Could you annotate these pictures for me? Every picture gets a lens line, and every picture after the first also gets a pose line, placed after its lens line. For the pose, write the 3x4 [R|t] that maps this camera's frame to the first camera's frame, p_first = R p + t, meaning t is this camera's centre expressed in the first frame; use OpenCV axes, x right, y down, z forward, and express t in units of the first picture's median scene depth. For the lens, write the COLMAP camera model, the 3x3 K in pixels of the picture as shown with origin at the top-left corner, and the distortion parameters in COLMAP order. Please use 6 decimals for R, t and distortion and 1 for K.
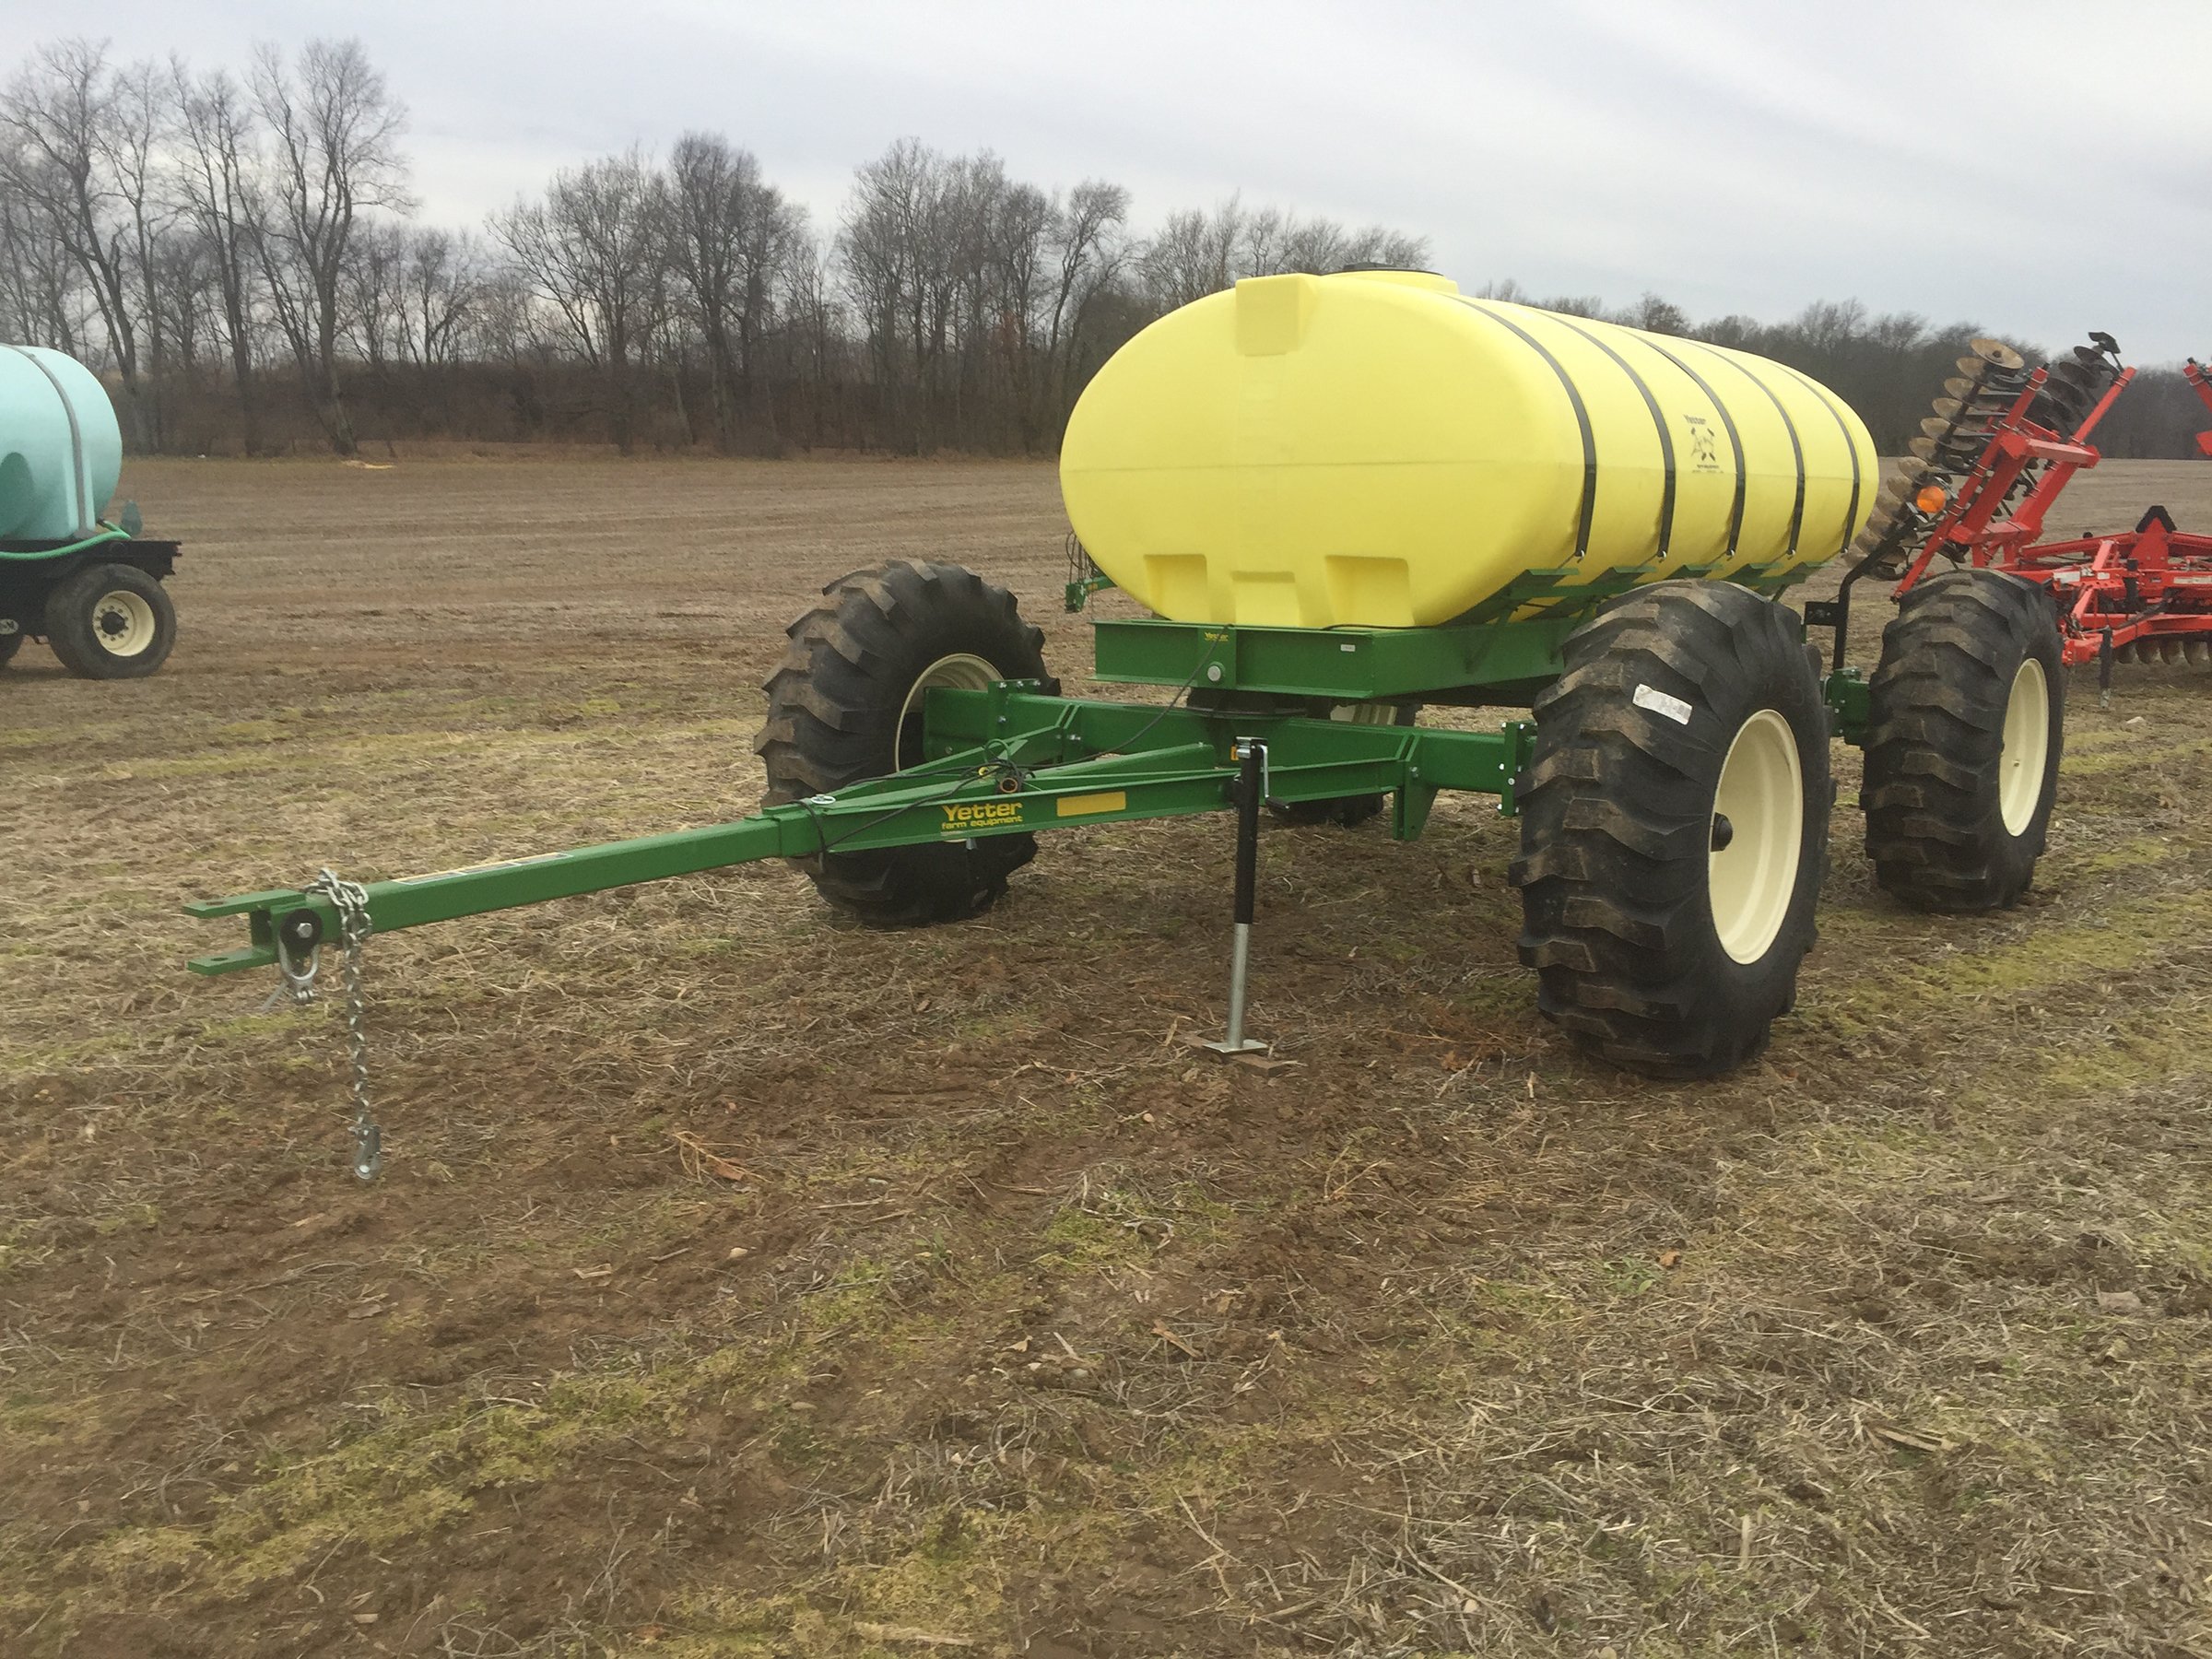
lens RADIAL K [[1925.4, 0, 1106.0], [0, 1925.4, 829.5], [0, 0, 1]] dist [0.085353, -0.109794]
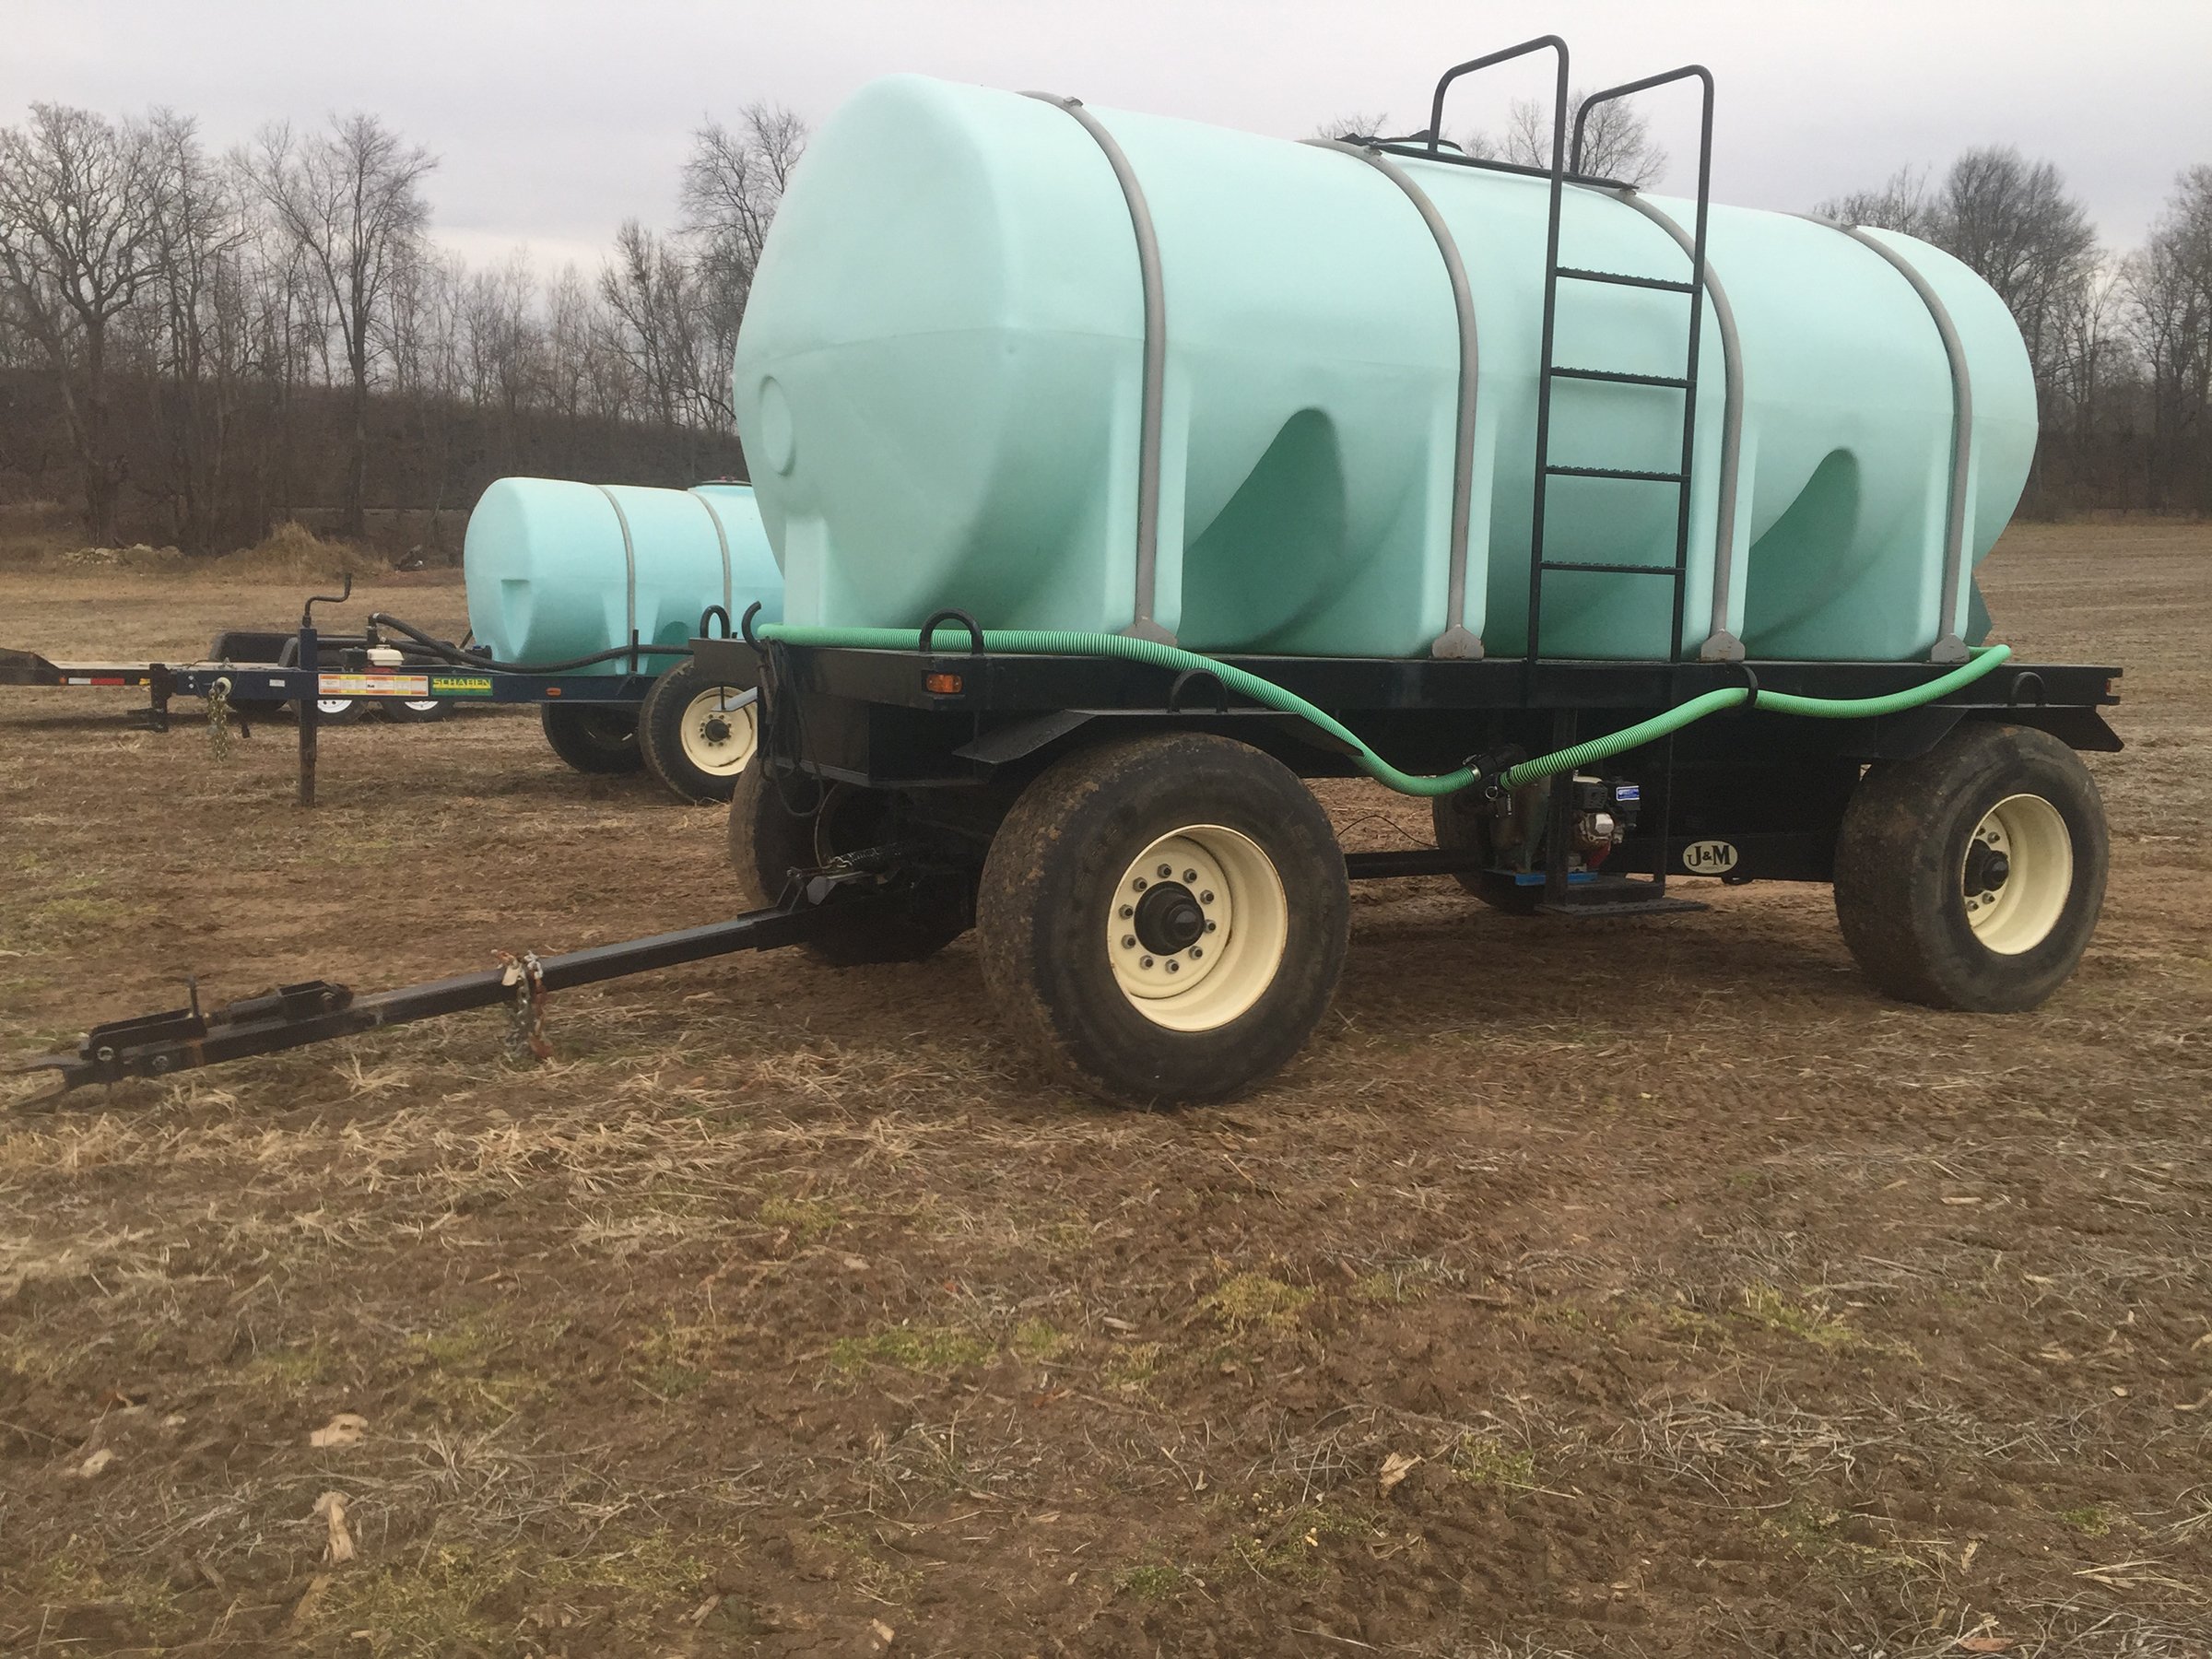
lens RADIAL K [[1925.4, 0, 1106.0], [0, 1925.4, 829.5], [0, 0, 1]] dist [0.085353, -0.109794]
pose [[0.846952, 0.078572, -0.525831, -0.068228], [-0.097208, 0.995233, -0.007859, -0.014151], [0.522707, 0.057771, 0.850553, 0.085203]]
